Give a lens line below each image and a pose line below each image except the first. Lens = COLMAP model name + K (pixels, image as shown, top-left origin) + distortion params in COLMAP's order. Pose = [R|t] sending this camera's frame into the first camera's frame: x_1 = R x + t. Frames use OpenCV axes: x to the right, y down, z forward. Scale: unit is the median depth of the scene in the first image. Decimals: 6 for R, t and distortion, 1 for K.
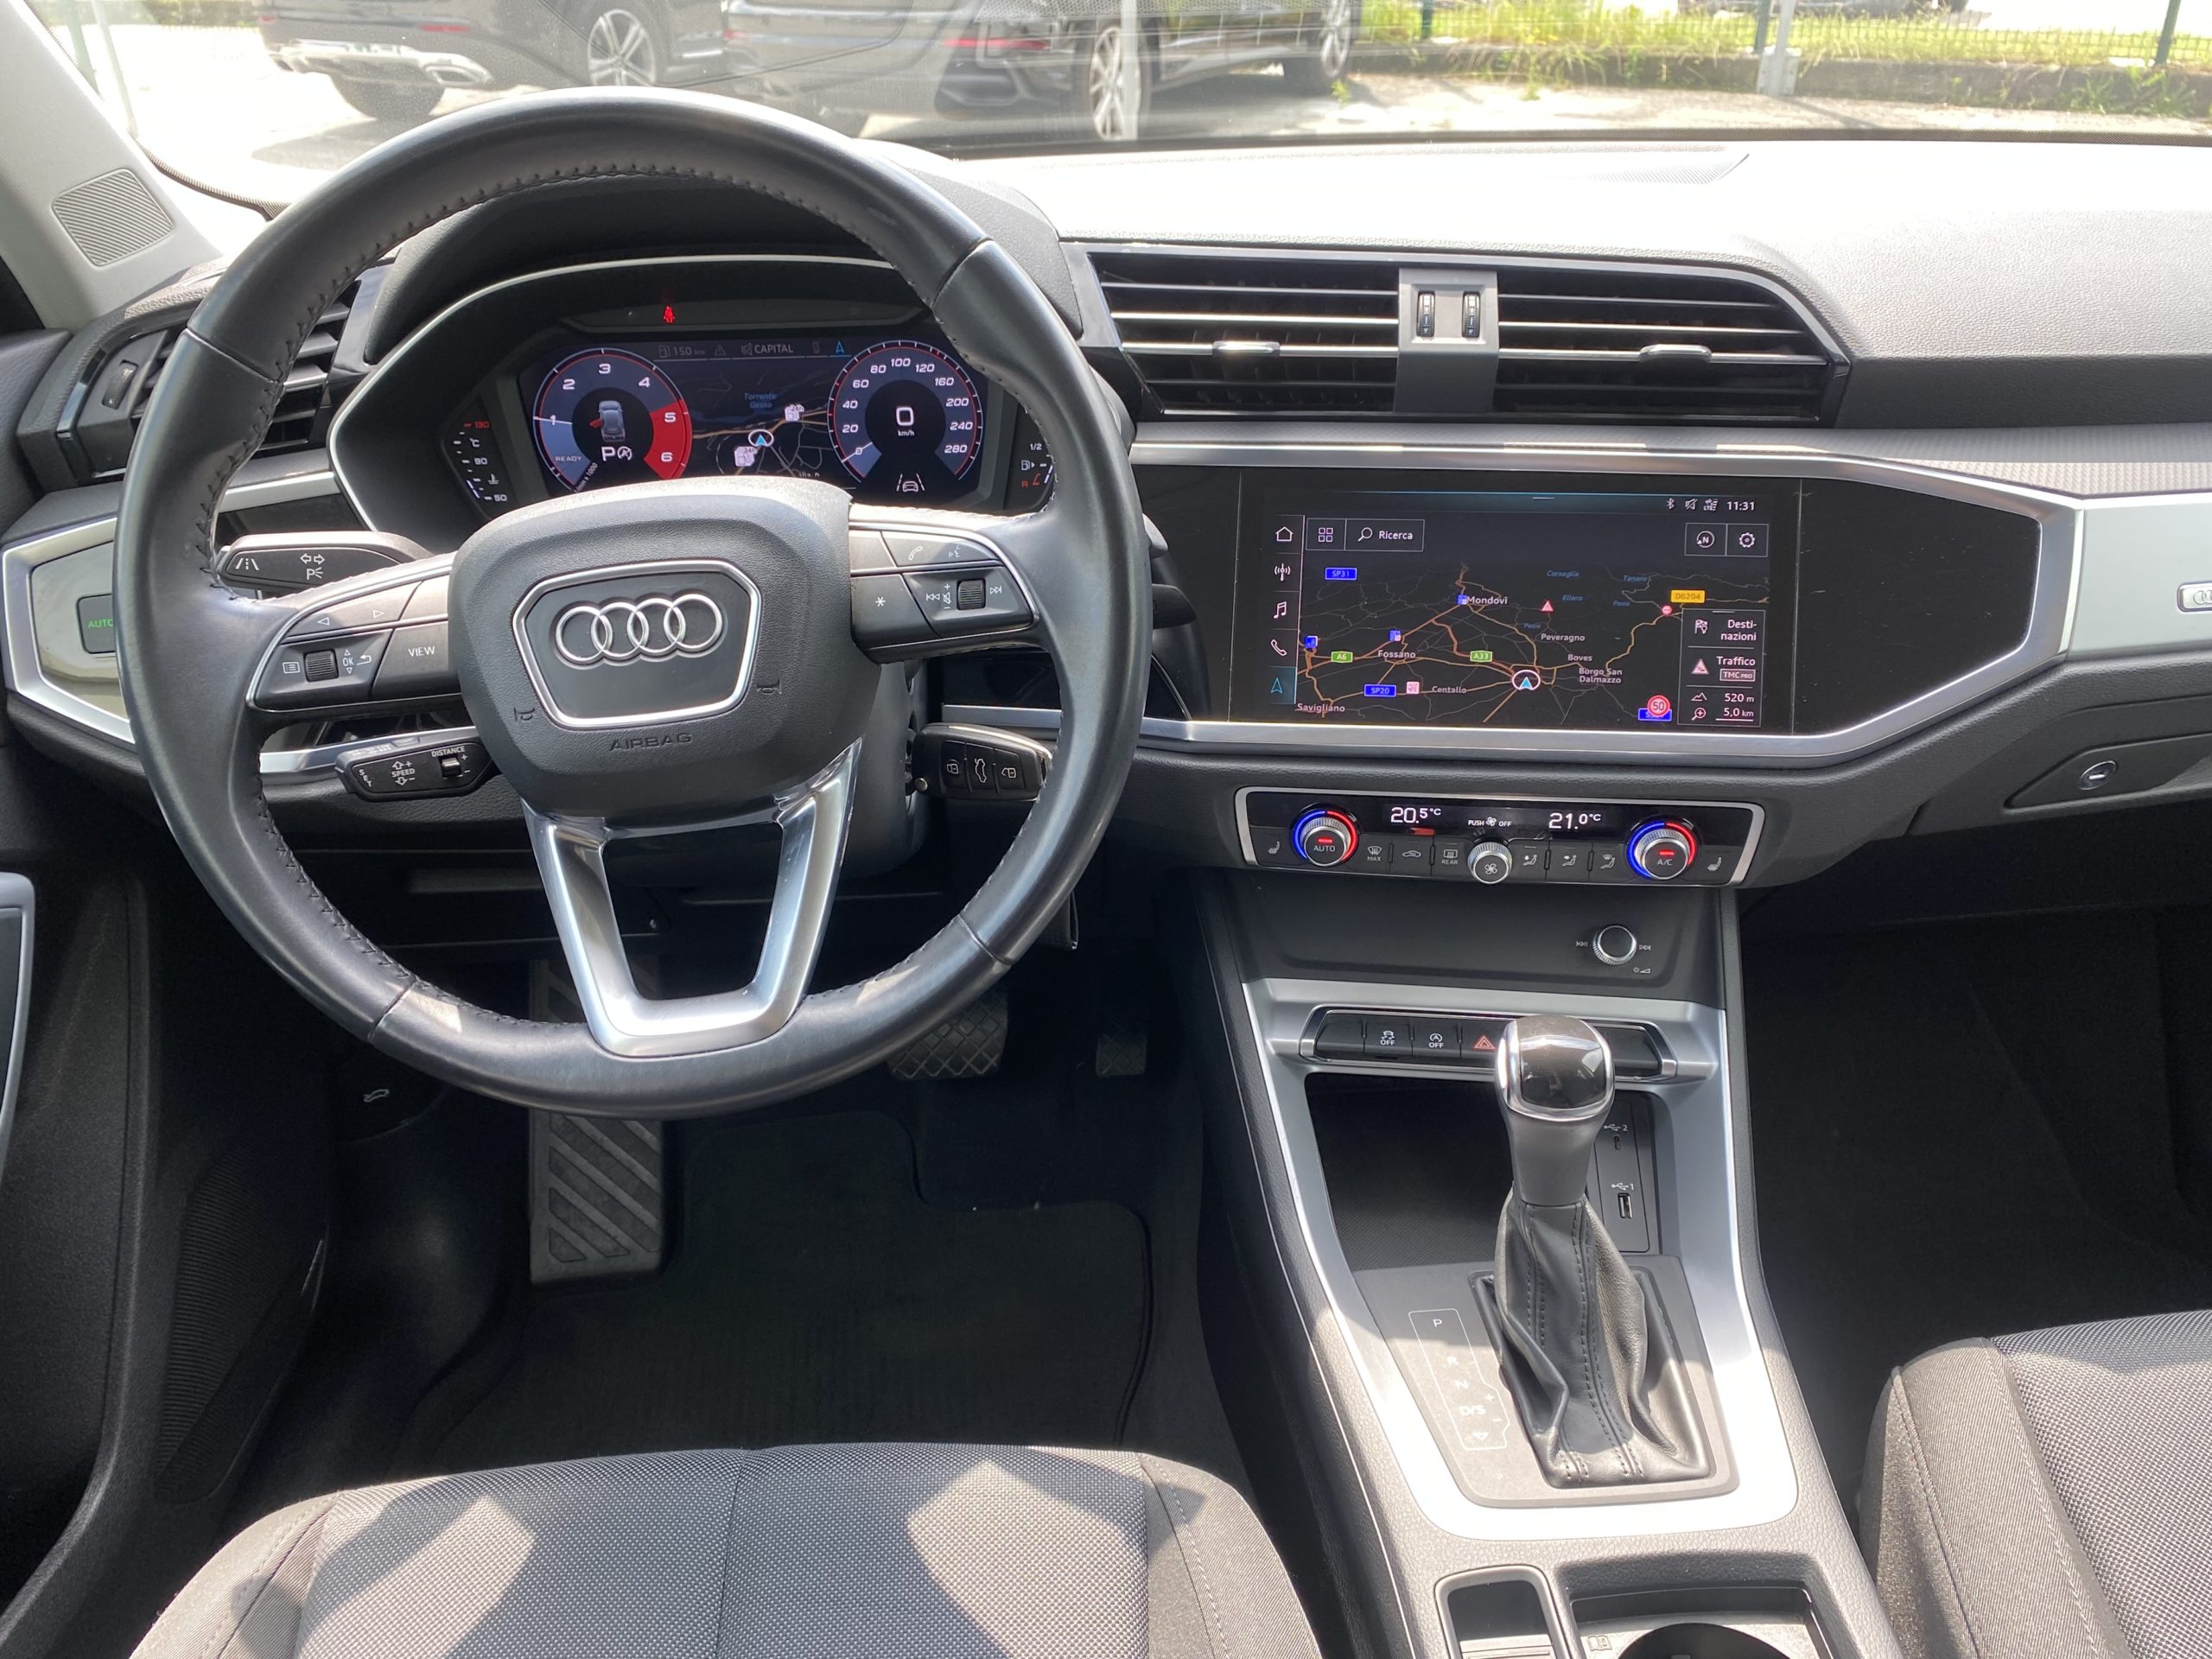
lens RADIAL K [[1670.5, 0, 1092.2], [0, 1670.5, 833.3], [0, 0, 1]] dist [0.044785, -0.050121]
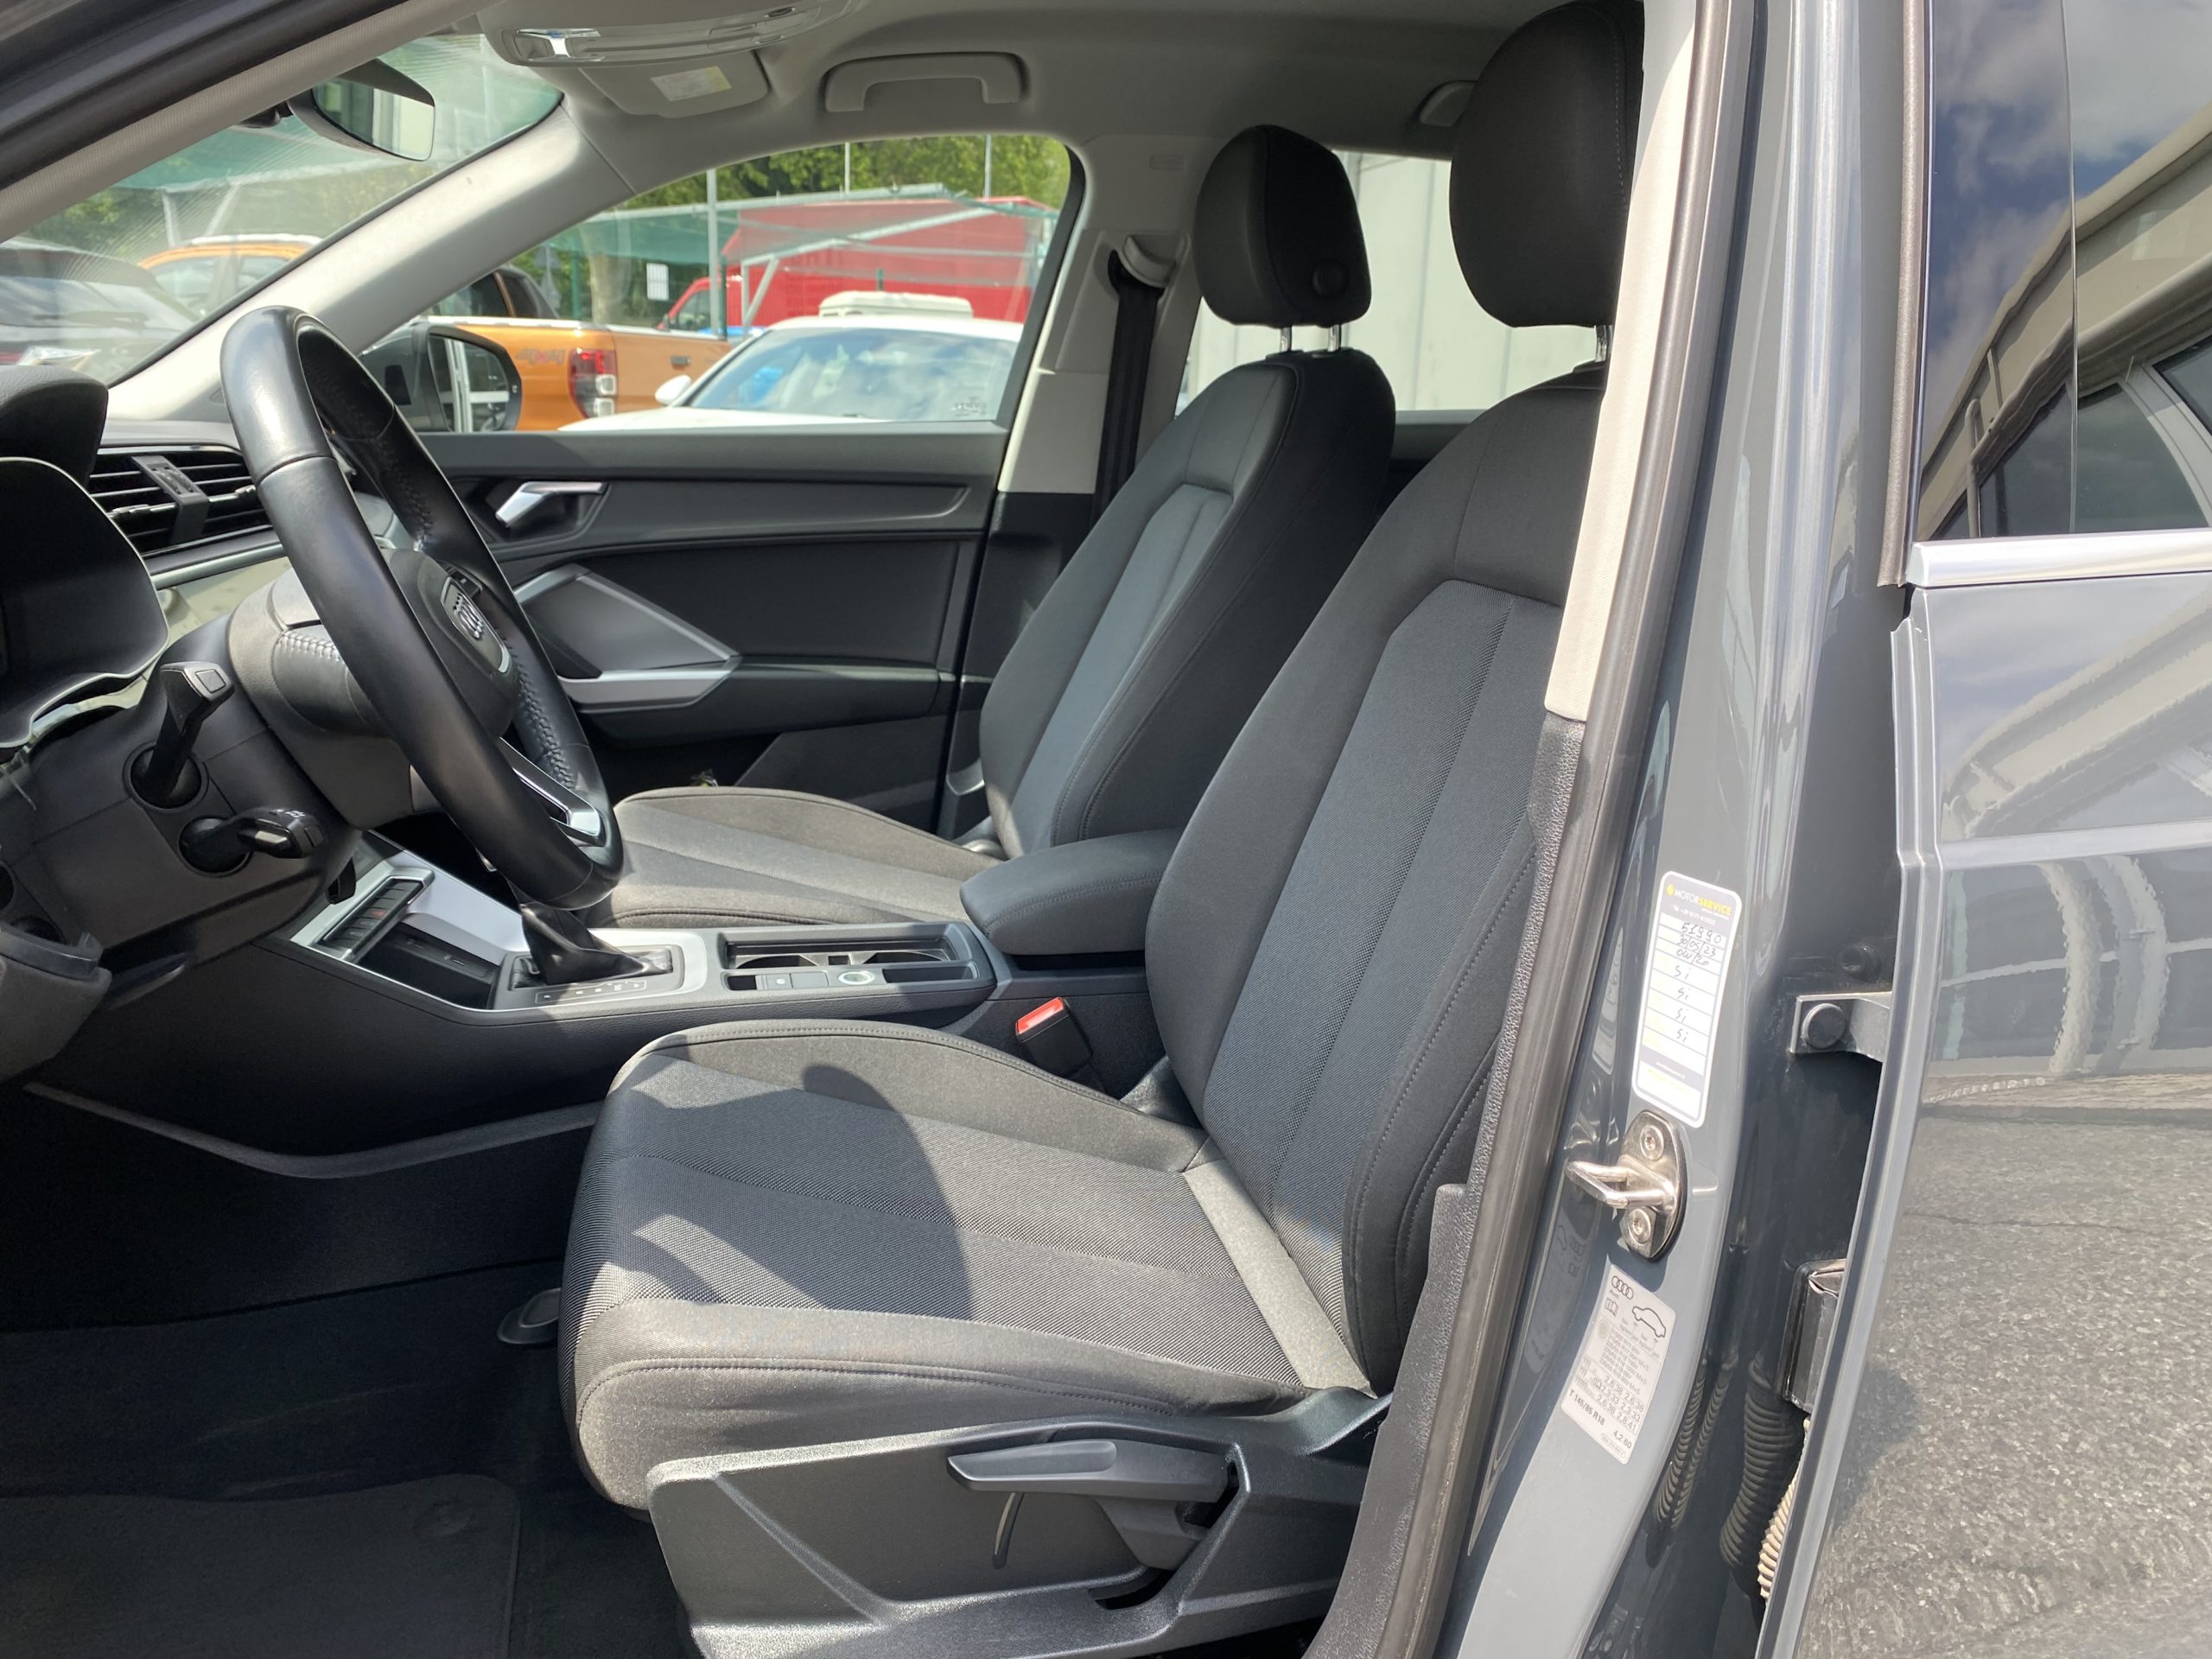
lens RADIAL K [[1670.5, 0, 1092.2], [0, 1670.5, 833.3], [0, 0, 1]] dist [0.044785, -0.050121]
pose [[-0.187183, -0.250574, 0.949829, -1.444075], [0.461942, 0.830883, 0.310230, -0.122852], [-0.866933, 0.496836, -0.039777, 0.468880]]
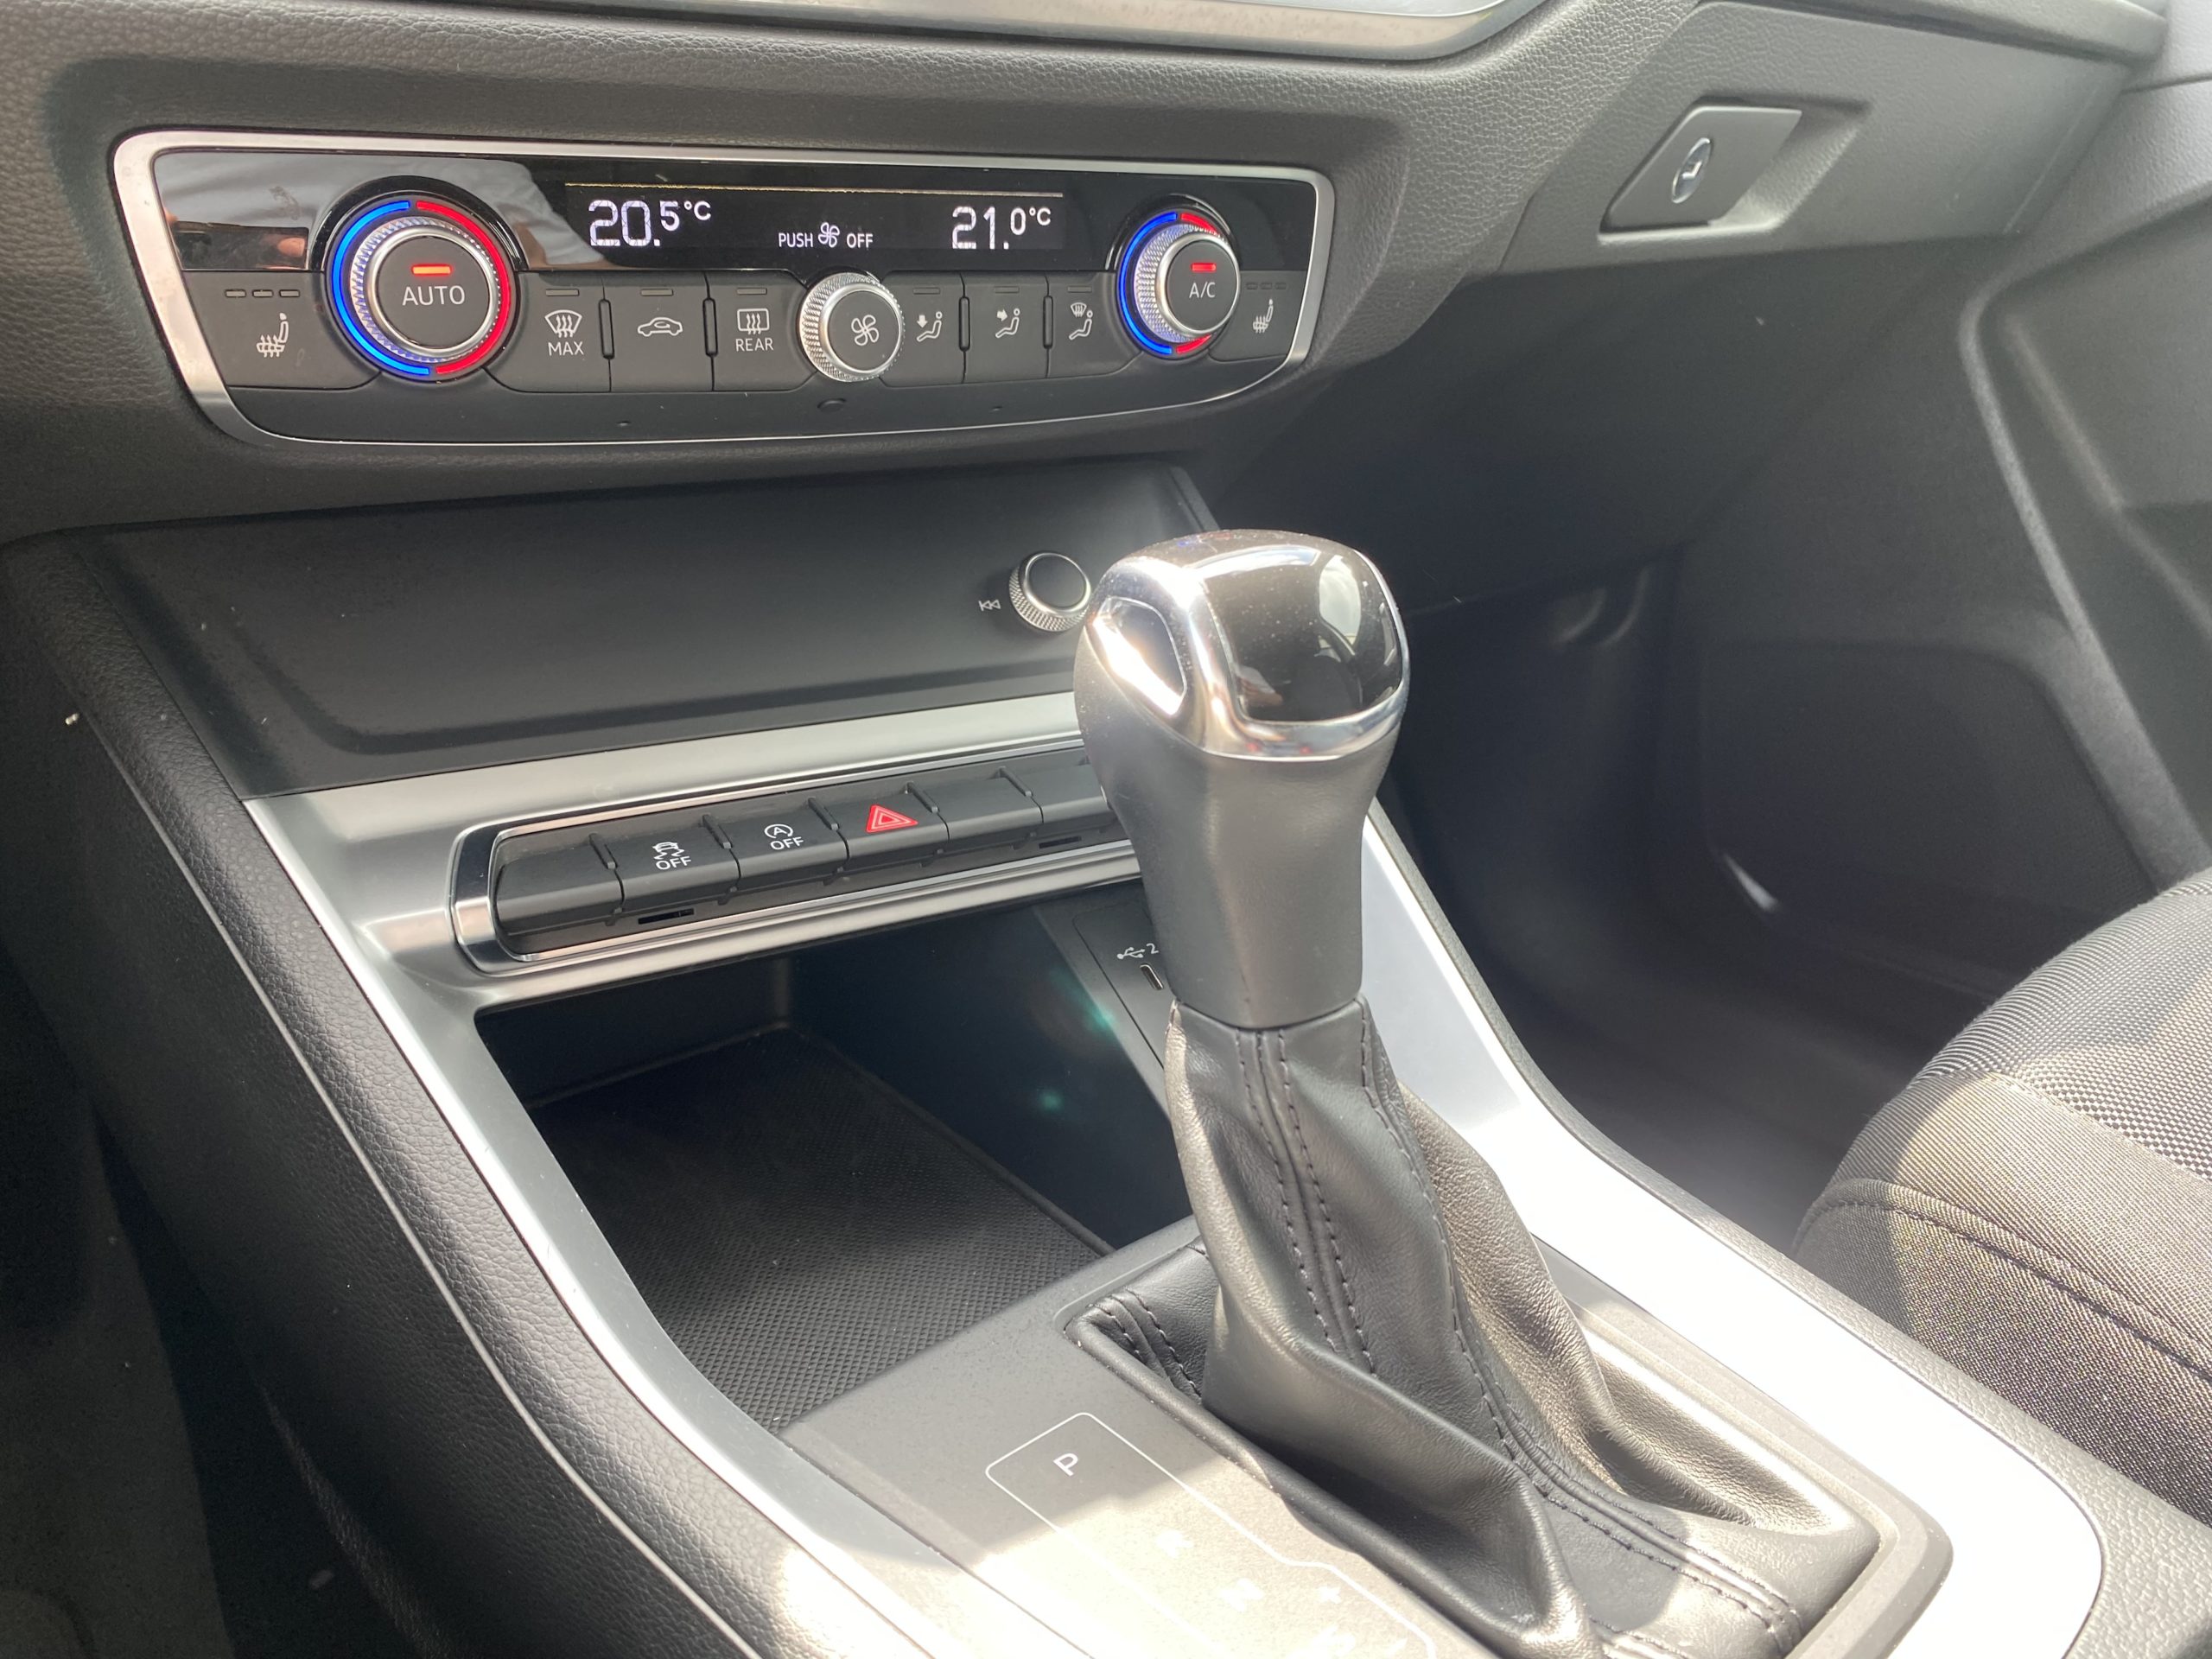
lens RADIAL K [[1700.6, 0, 1107.2], [0, 1700.6, 820.2], [0, 0, 1]] dist [0.036655, -0.055433]
pose [[0.785494, -0.174174, 0.593854, 0.016428], [0.237705, 0.970885, -0.029658, 0.161380], [-0.571398, 0.164458, 0.804026, 0.642503]]
